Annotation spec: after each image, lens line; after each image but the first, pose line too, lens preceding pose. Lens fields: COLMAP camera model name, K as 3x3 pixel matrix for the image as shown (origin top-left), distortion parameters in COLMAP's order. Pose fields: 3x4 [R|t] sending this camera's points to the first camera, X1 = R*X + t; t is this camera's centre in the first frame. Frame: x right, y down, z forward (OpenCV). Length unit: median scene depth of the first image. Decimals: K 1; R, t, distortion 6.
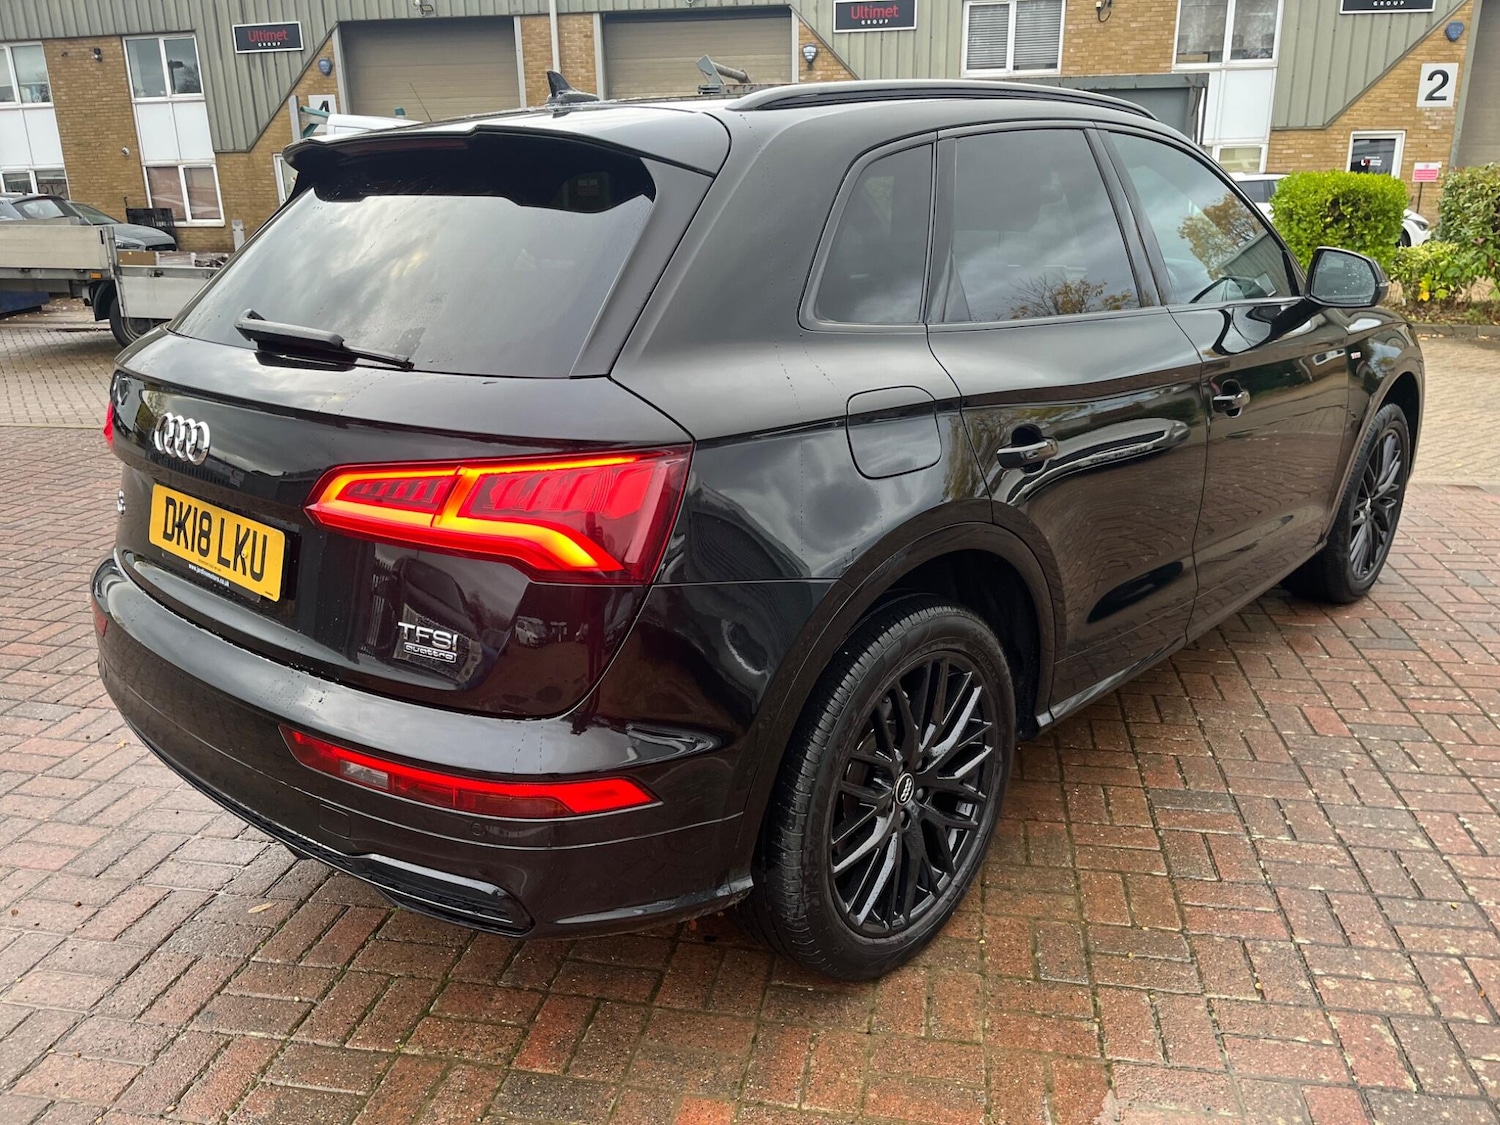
lens RADIAL K [[1134.1, 0, 764.3], [0, 1134.1, 561.2], [0, 0, 1]] dist [0.093854, -0.131838]
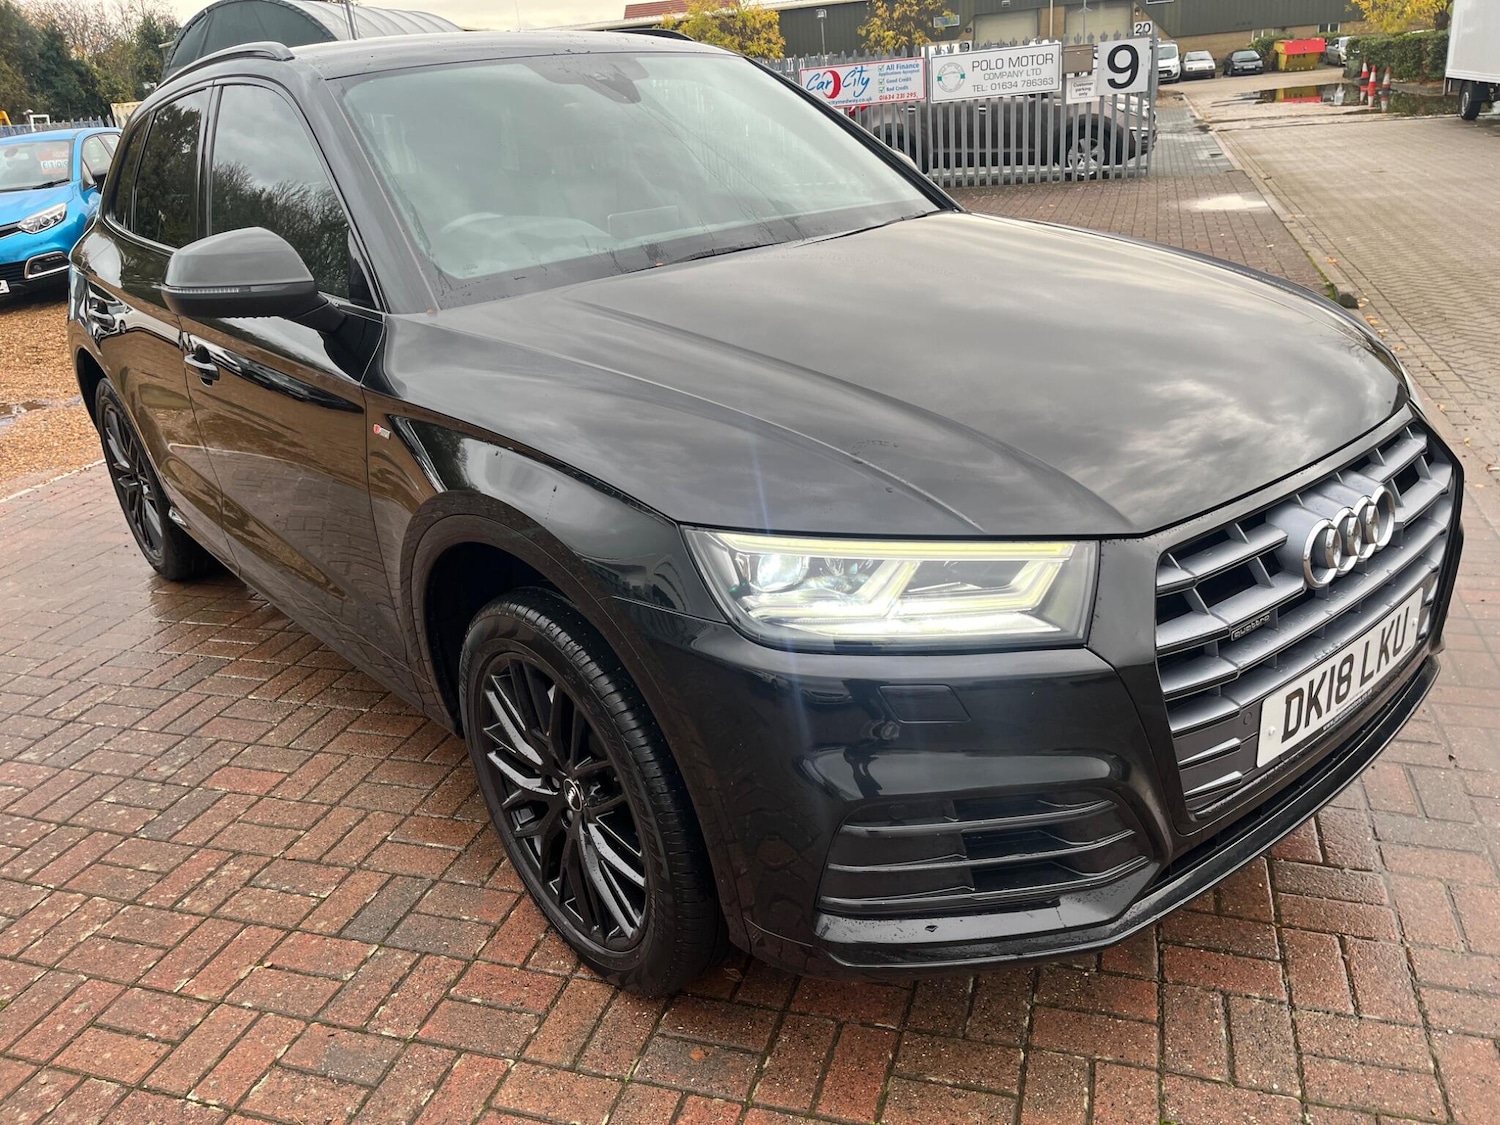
lens RADIAL K [[1132.7, 0, 760.4], [0, 1132.7, 560.6], [0, 0, 1]] dist [0.095763, -0.135909]
pose [[-0.139641, 0.394079, -0.908406, 0.886011], [-0.219358, 0.882290, 0.416469, -0.346588], [0.965600, 0.257422, -0.036759, 1.049024]]
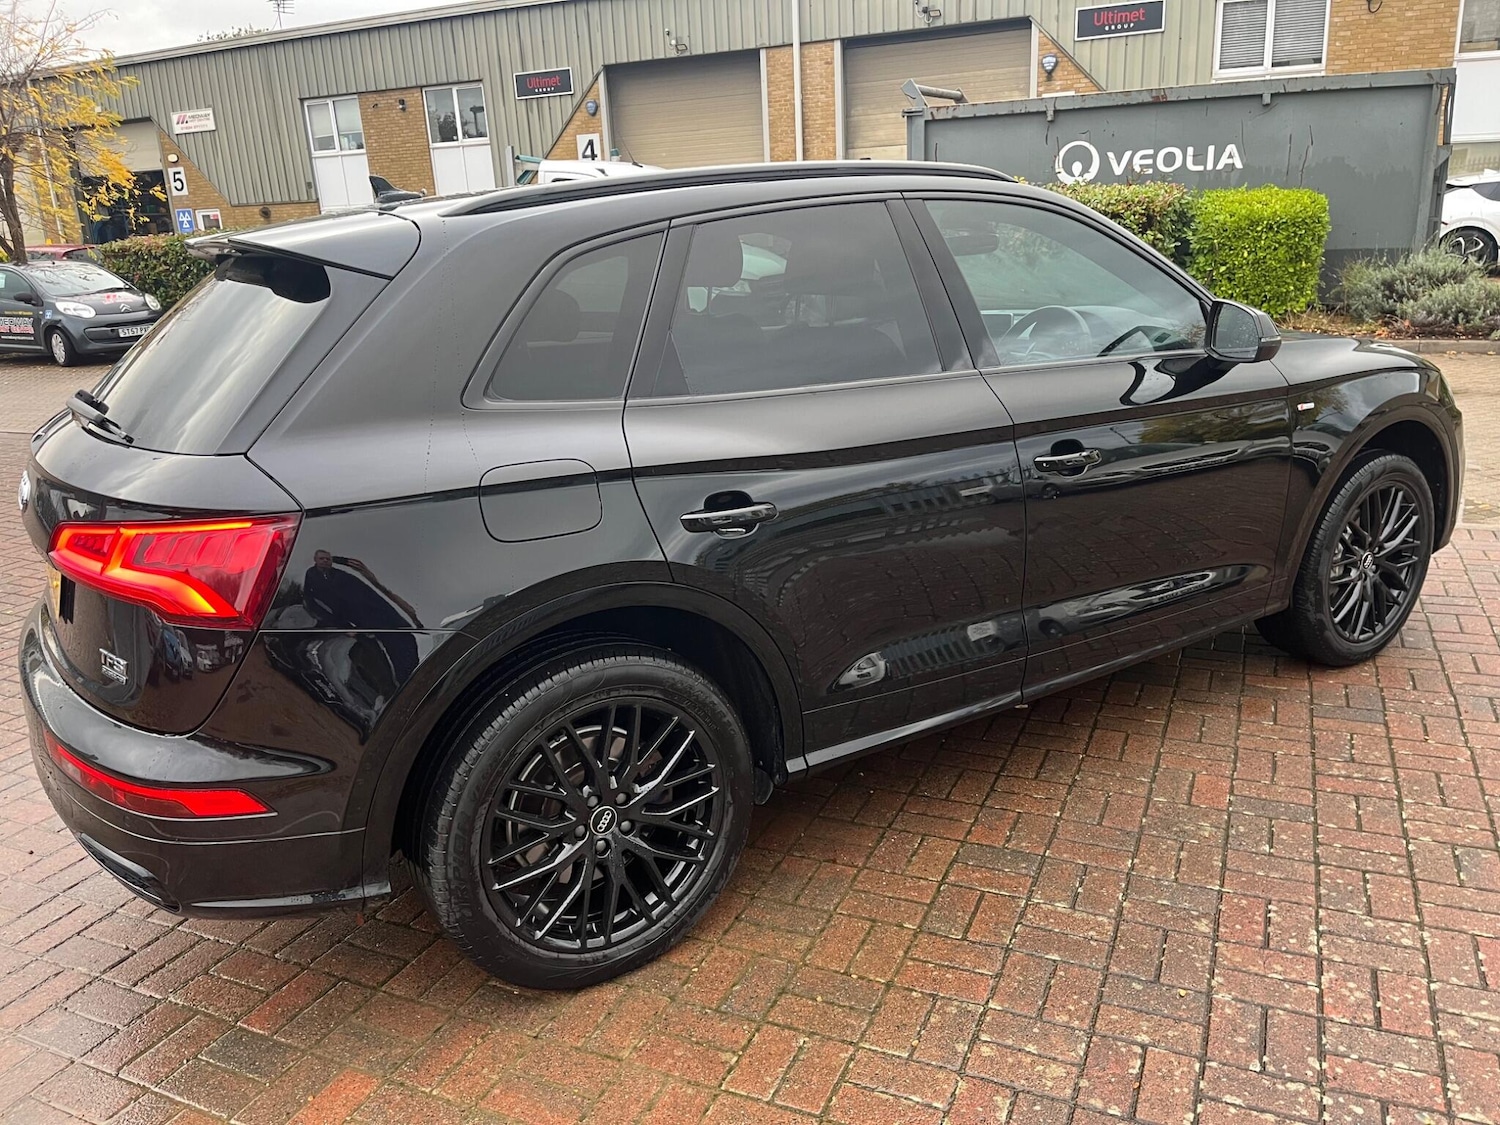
lens RADIAL K [[1132.7, 0, 760.4], [0, 1132.7, 560.6], [0, 0, 1]] dist [0.095763, -0.135909]
pose [[0.970058, 0.037927, -0.239893, 0.265893], [-0.040210, 0.999181, -0.004626, -0.025771], [0.239521, 0.014133, 0.970788, -0.016300]]
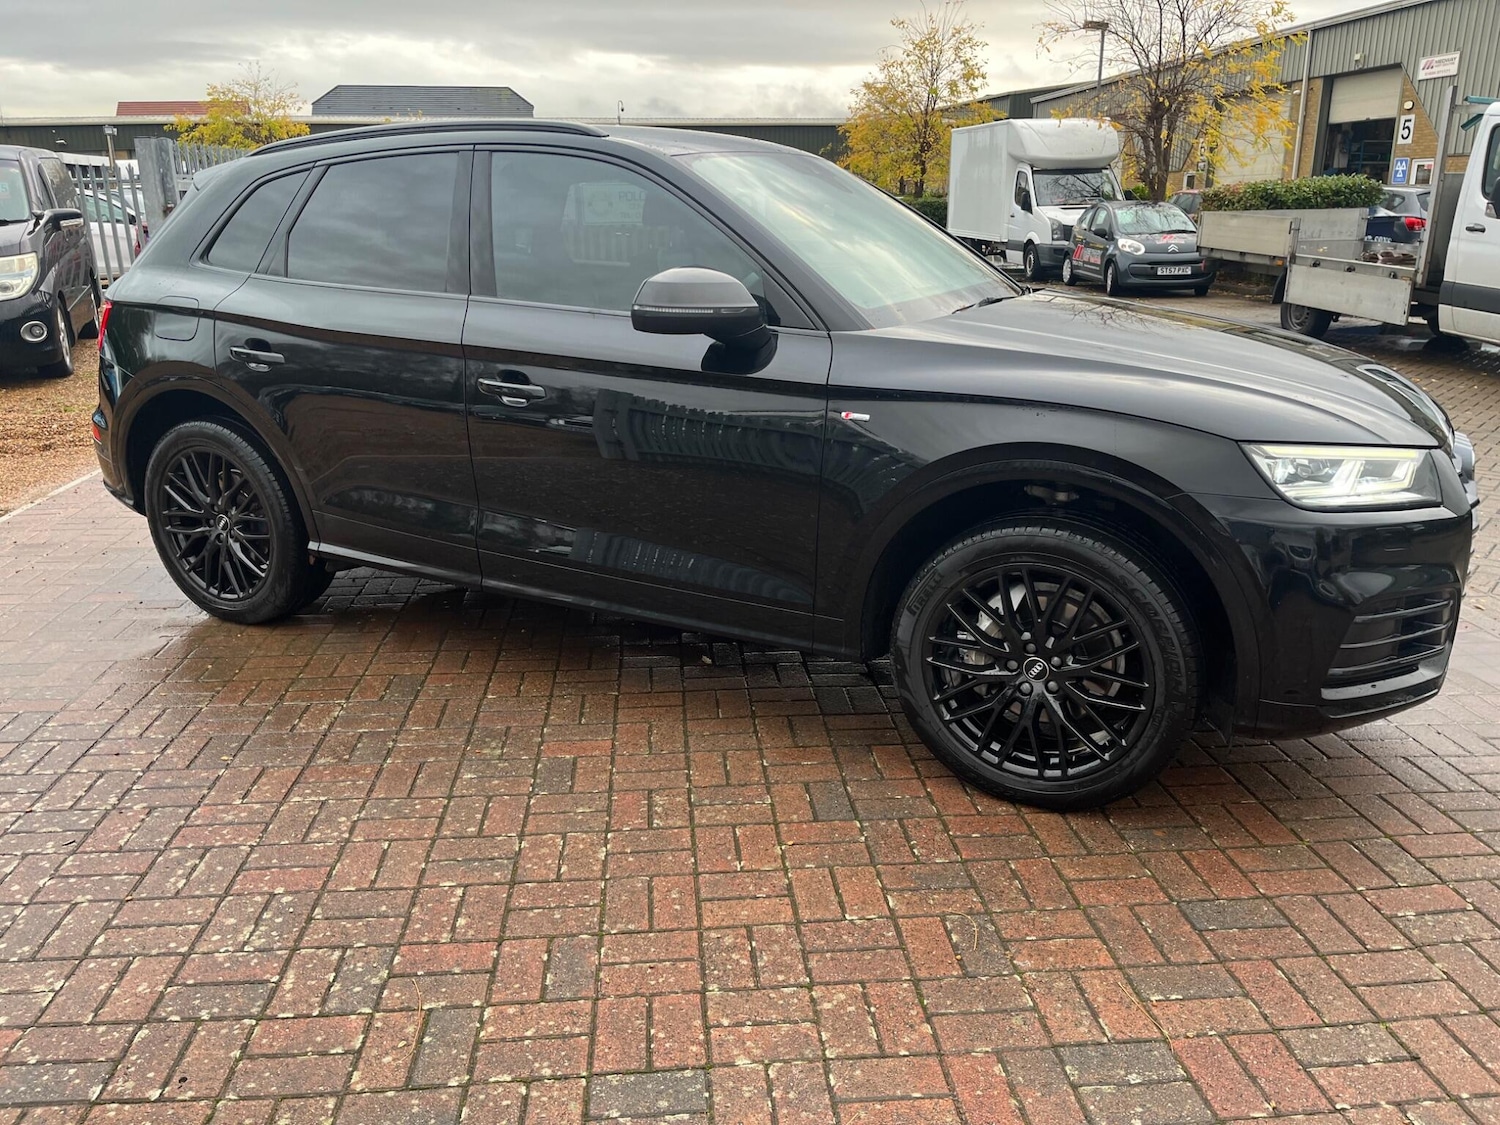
lens RADIAL K [[1132.8, 0, 736.9], [0, 1132.8, 563.8], [0, 0, 1]] dist [0.092306, -0.128711]
pose [[0.255000, 0.299539, -0.919376, 1.045994], [-0.289864, 0.930761, 0.222851, -0.199912], [0.922472, 0.209667, 0.324170, 0.599452]]
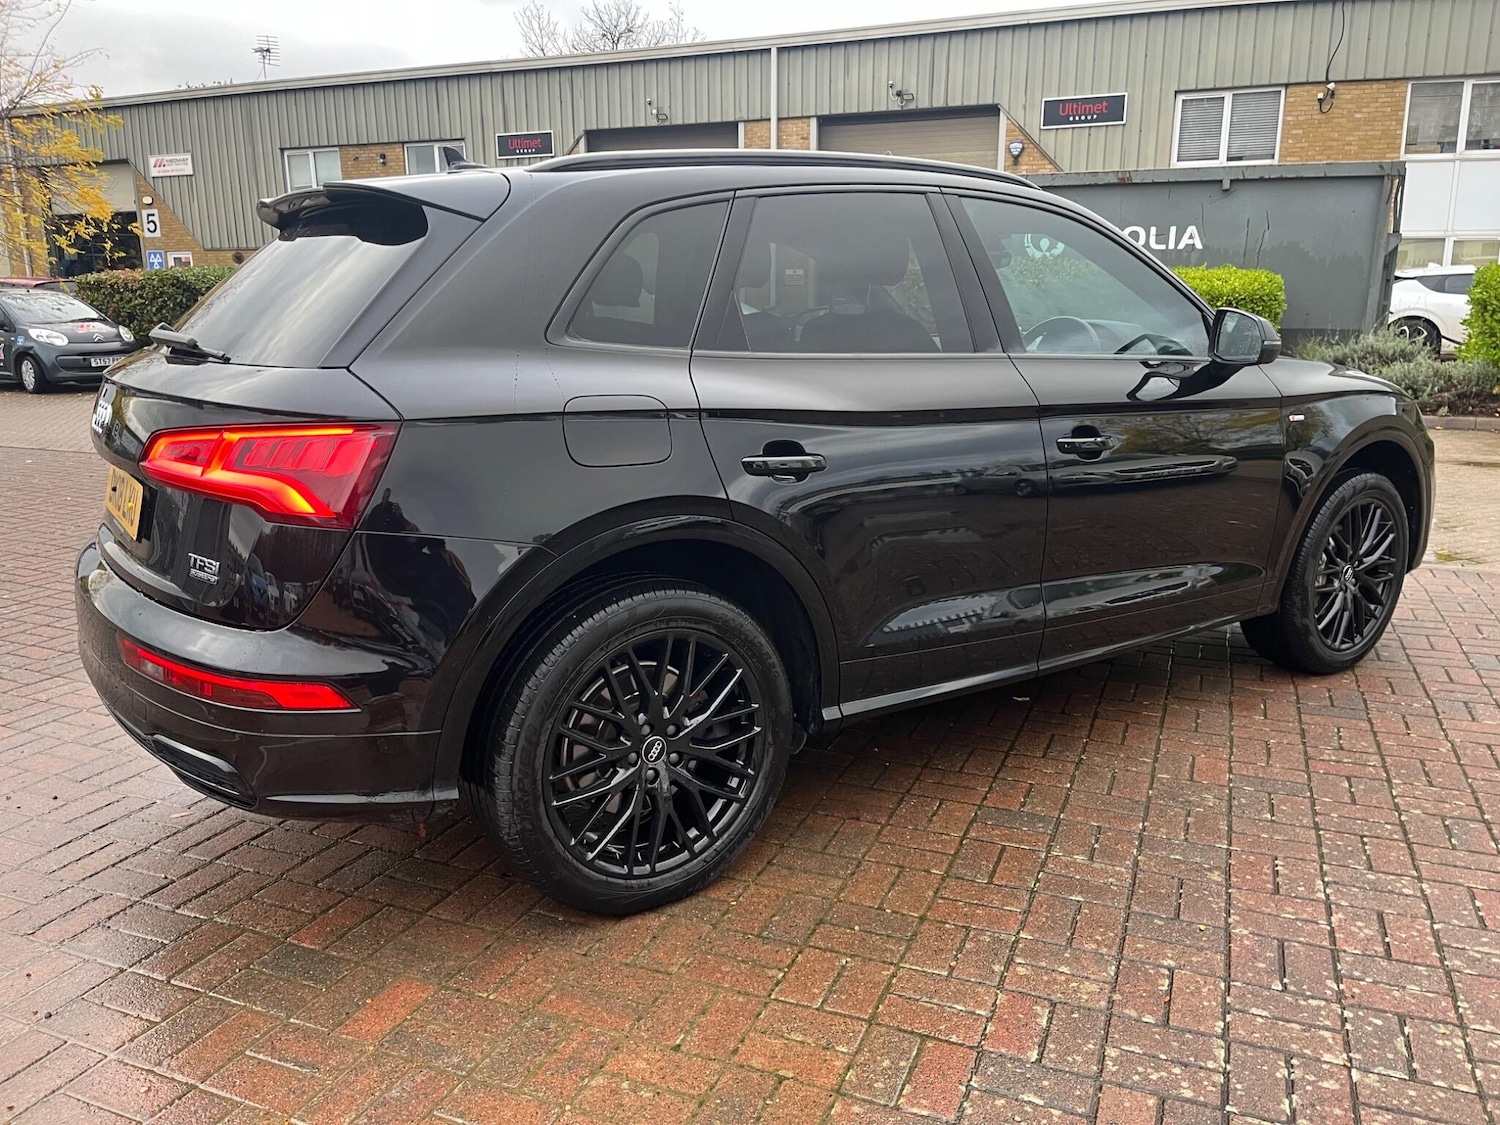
lens RADIAL K [[1132.7, 0, 760.4], [0, 1132.7, 560.6], [0, 0, 1]] dist [0.095763, -0.135909]
pose [[0.977697, 0.056684, -0.202228, 0.227166], [-0.071904, 0.995041, -0.068723, 0.041357], [0.197330, 0.081732, 0.976924, -0.054363]]
